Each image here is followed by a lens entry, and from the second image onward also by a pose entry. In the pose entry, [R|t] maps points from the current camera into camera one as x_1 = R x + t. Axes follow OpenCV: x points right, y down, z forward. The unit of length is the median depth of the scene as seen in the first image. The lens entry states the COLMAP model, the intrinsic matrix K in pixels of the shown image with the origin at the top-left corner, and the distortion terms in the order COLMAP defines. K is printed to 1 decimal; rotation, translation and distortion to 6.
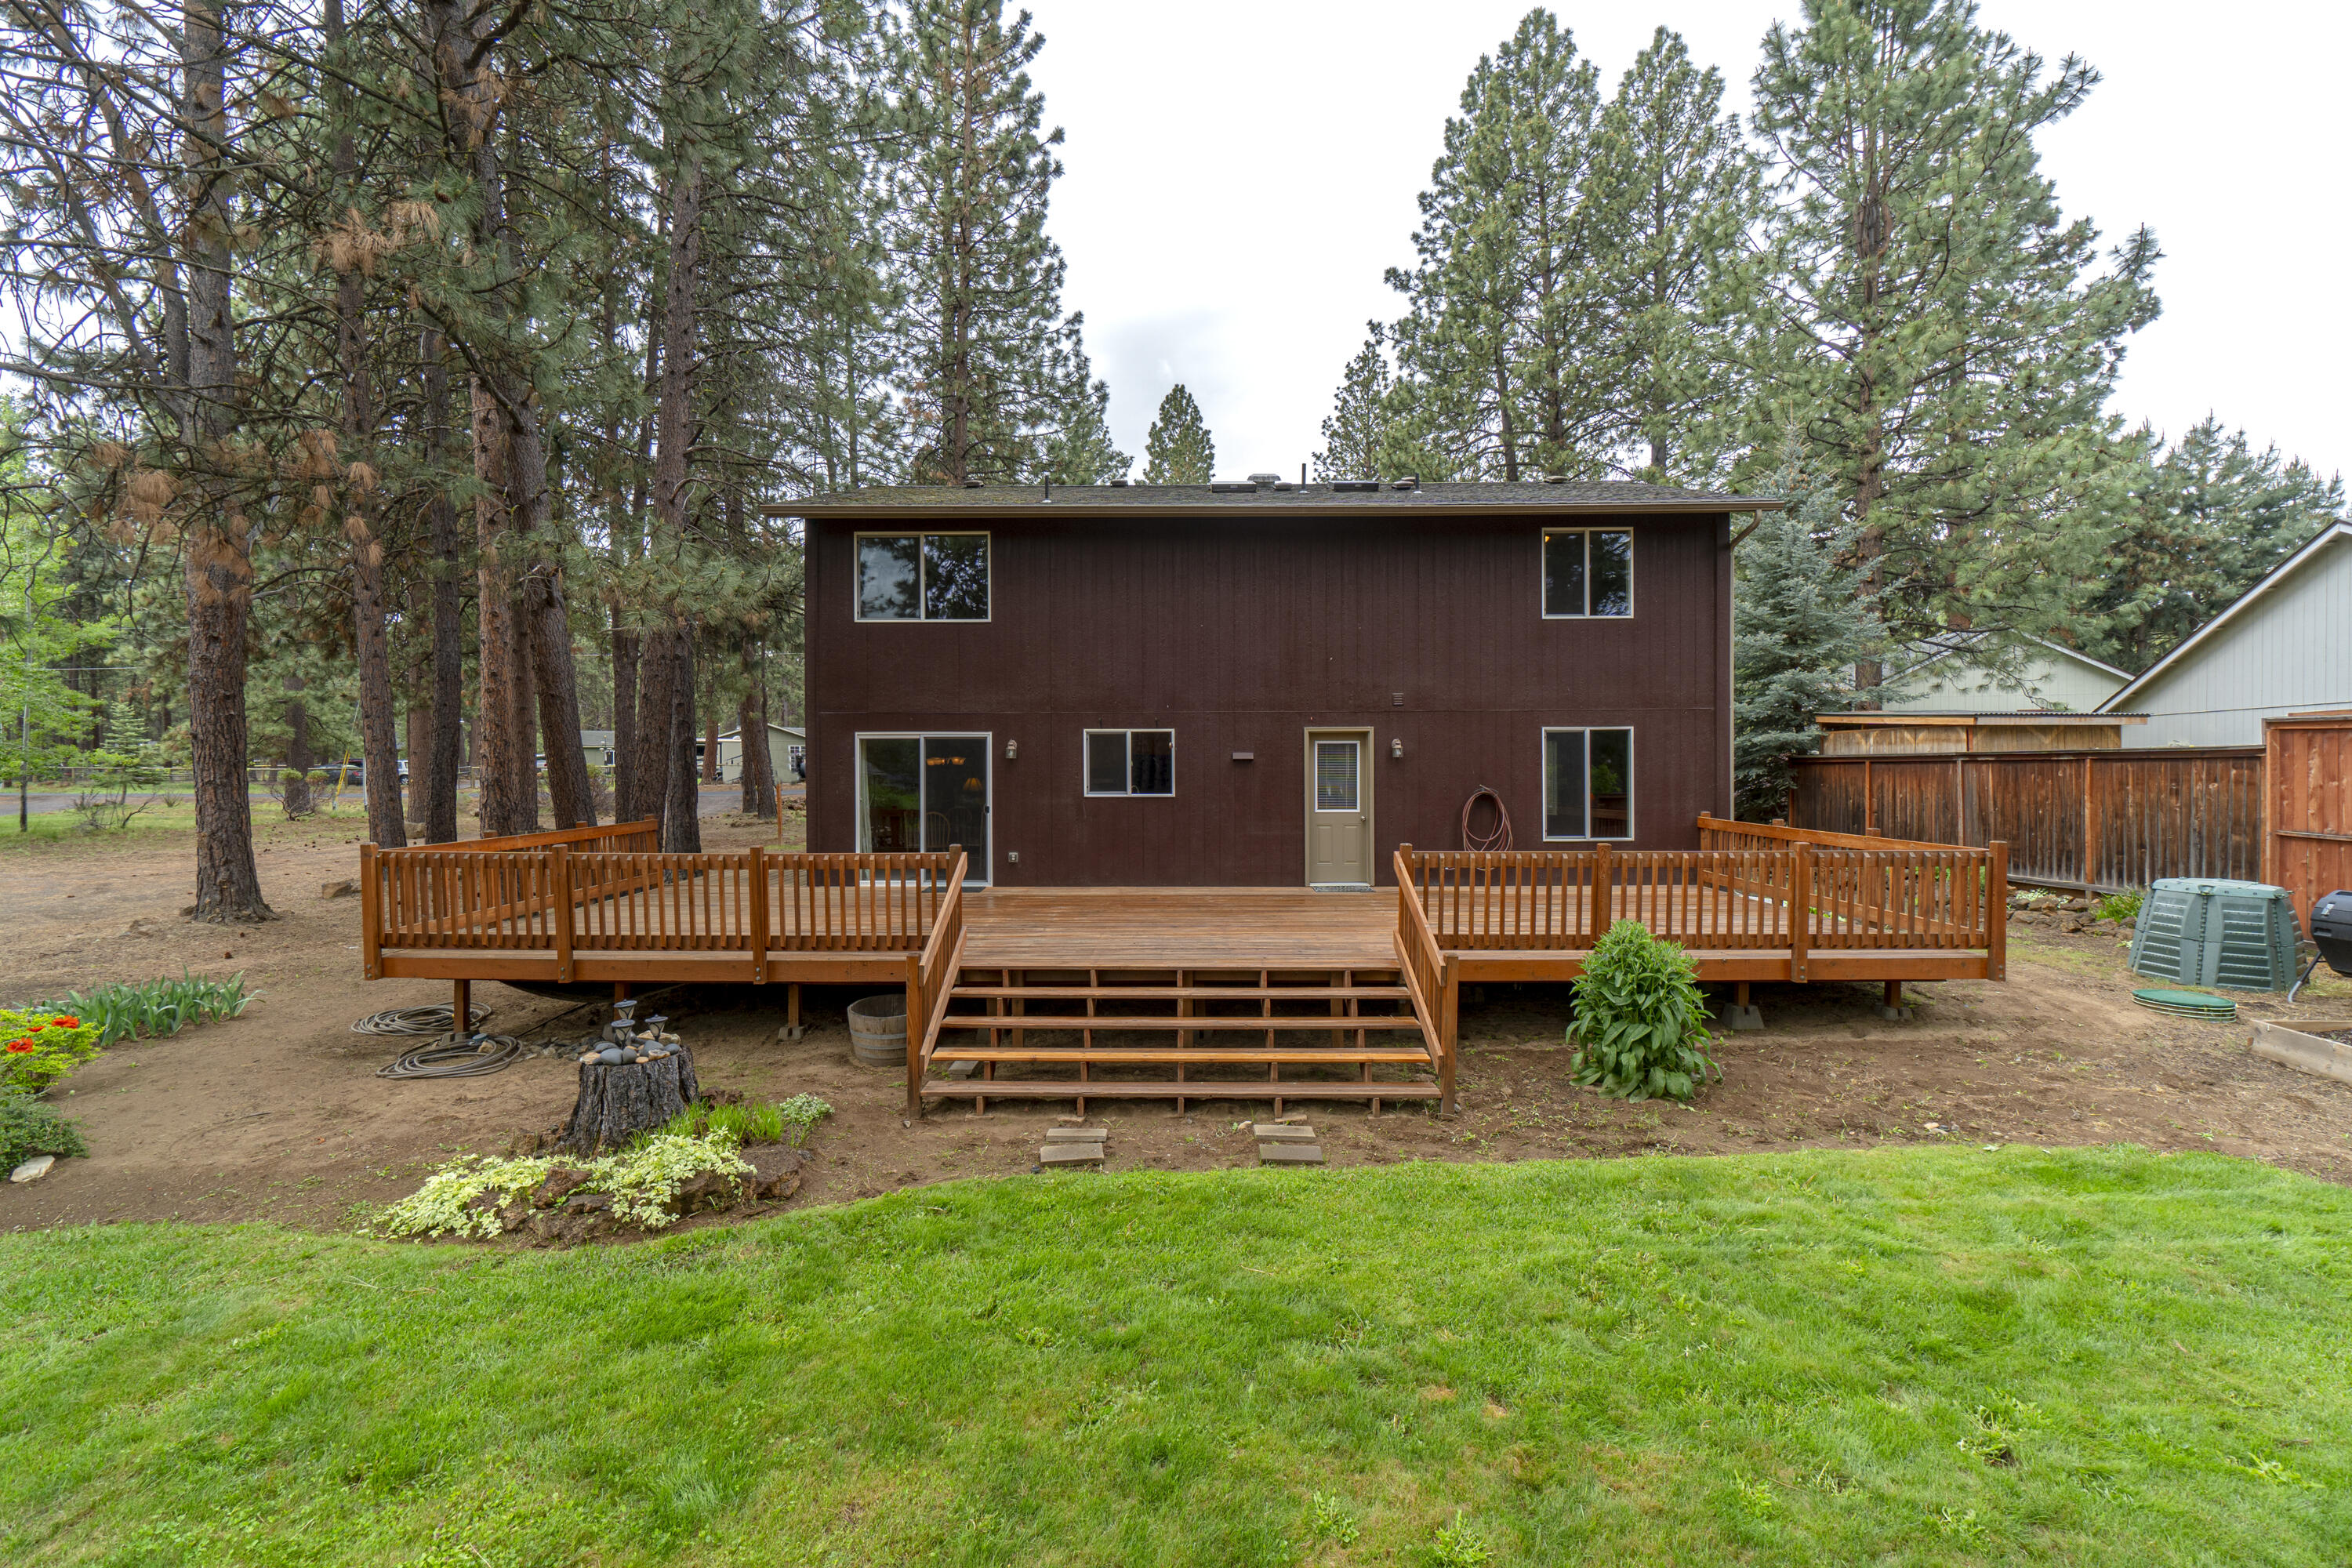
lens RADIAL K [[1236.6, 0, 1175.0], [0, 1236.6, 783.6], [0, 0, 1]] dist [0.005884, -0.000948]
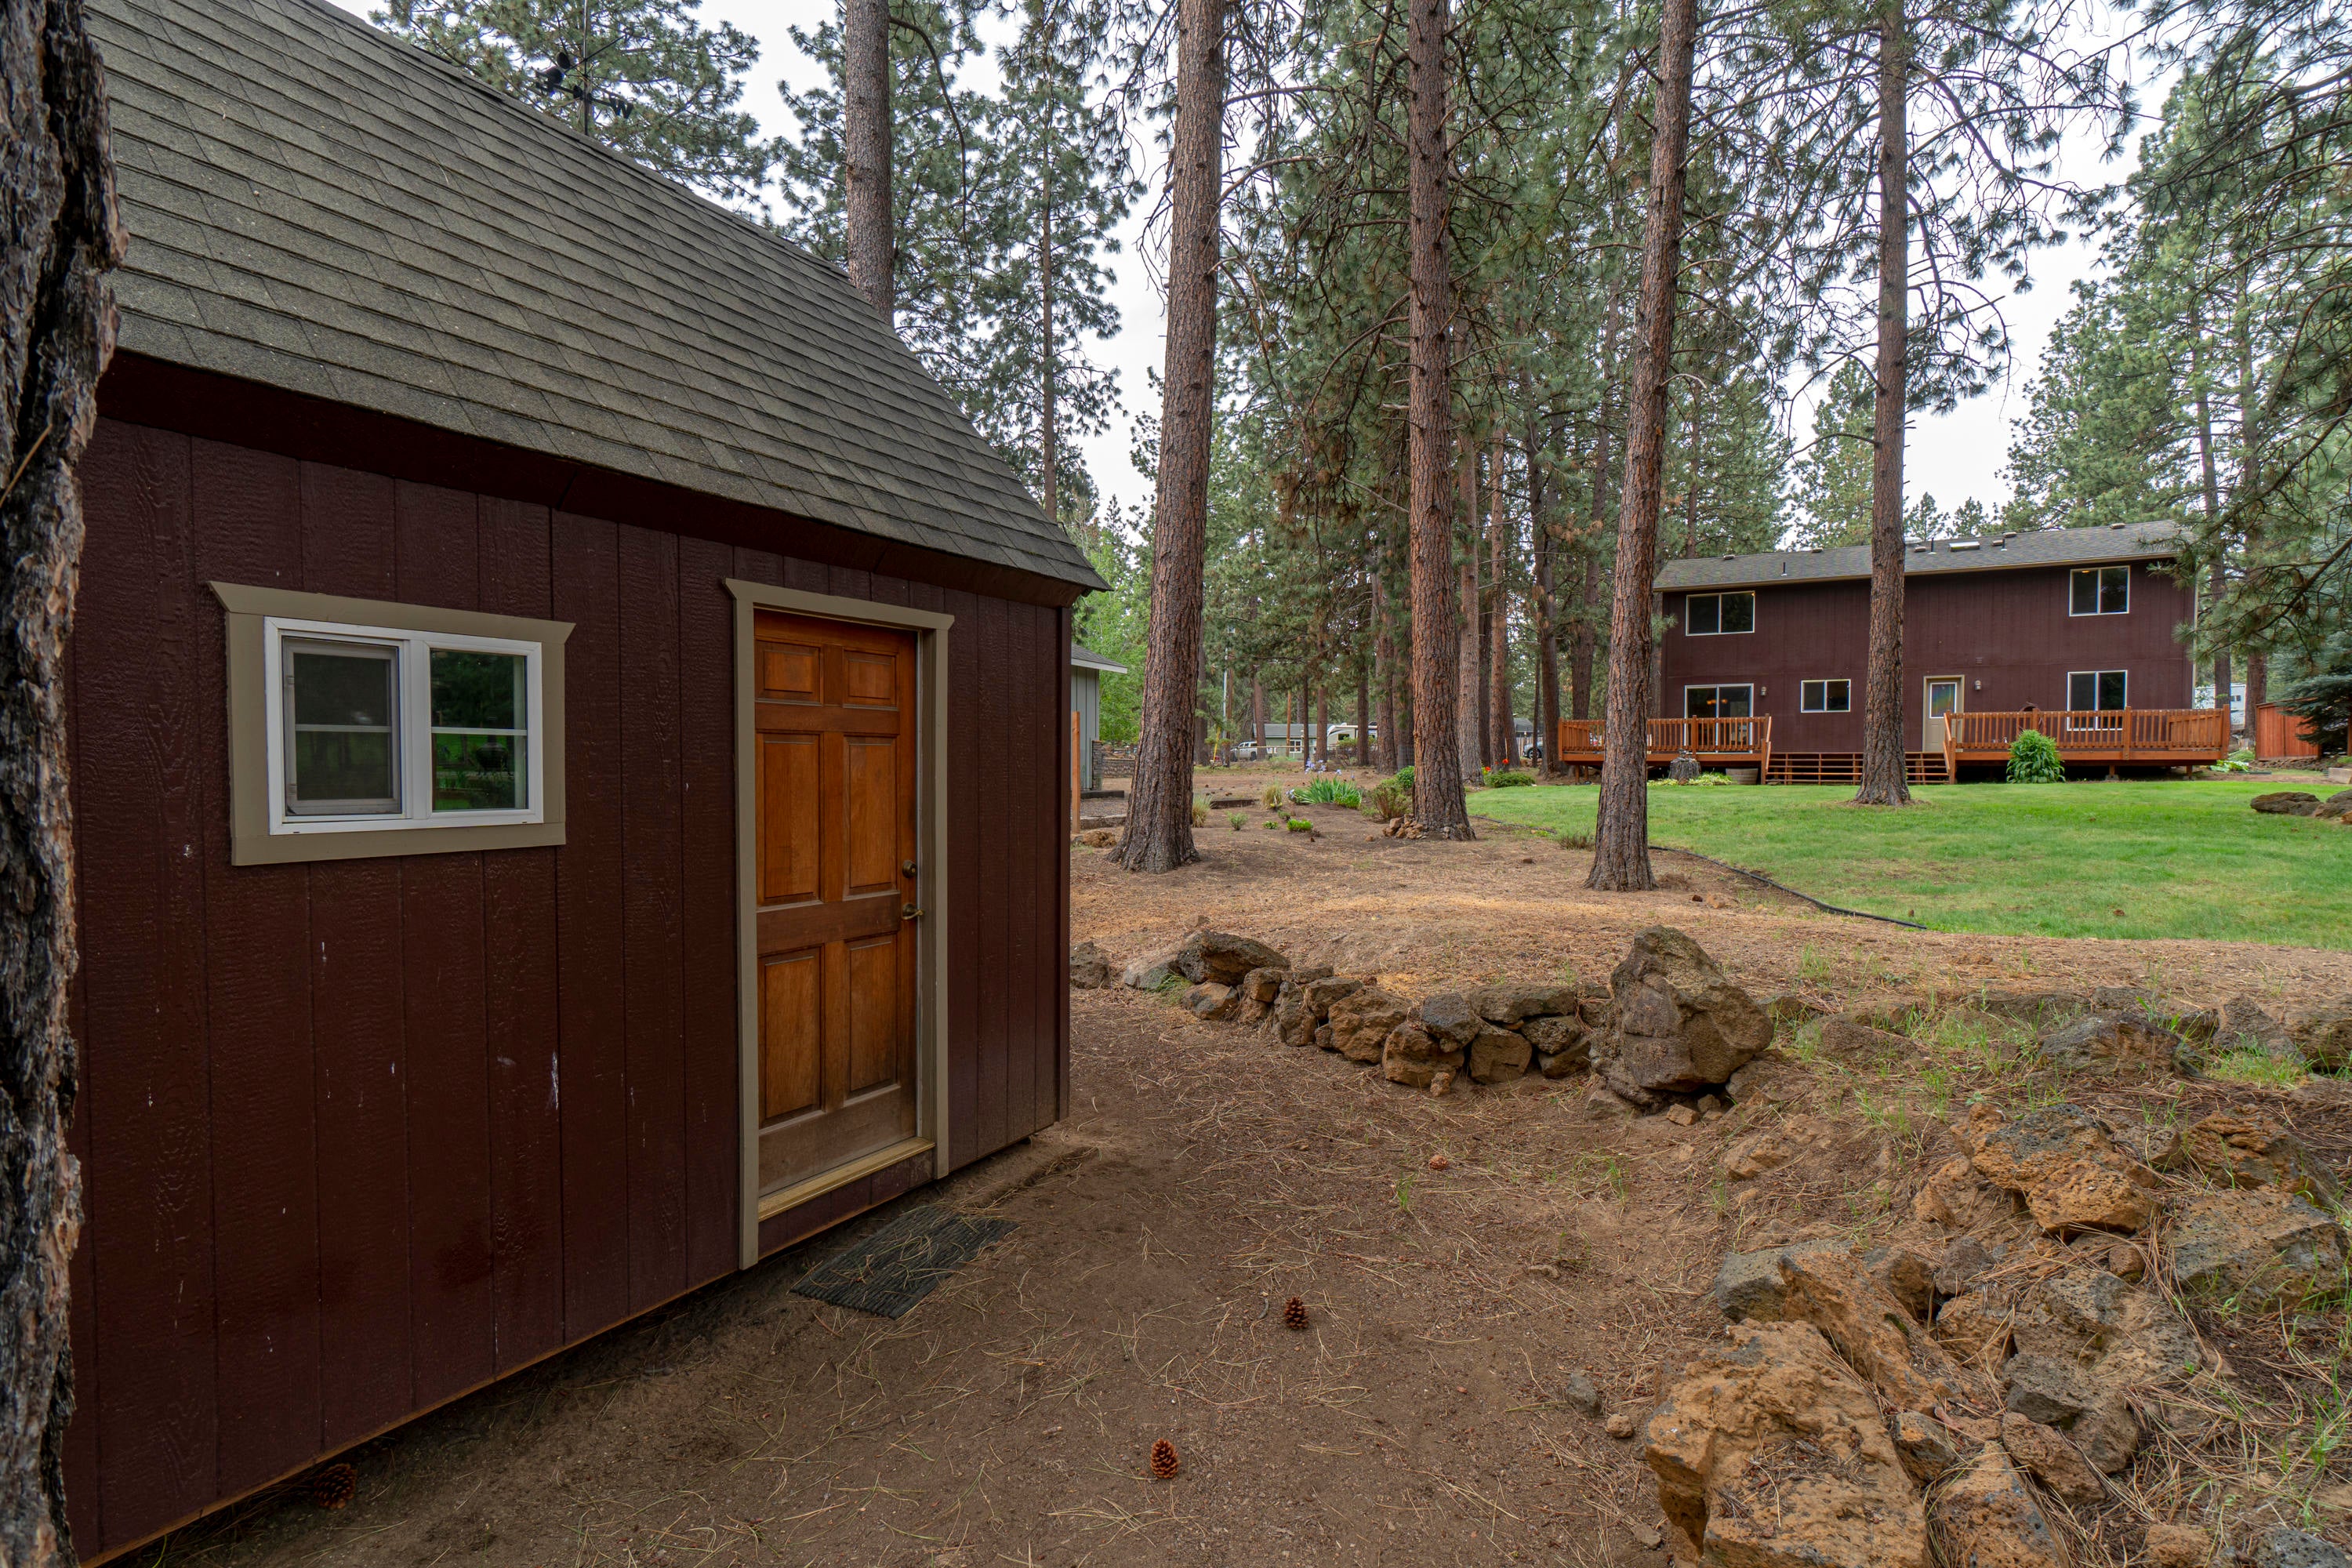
lens RADIAL K [[1236.6, 0, 1181.2], [0, 1236.6, 803.7], [0, 0, 1]] dist [0.005884, -0.000948]
pose [[0.884818, 0.022318, -0.465402, -0.006285], [-0.012410, 0.999627, 0.024342, 0.034292], [0.465772, -0.015762, 0.884764, -0.363492]]
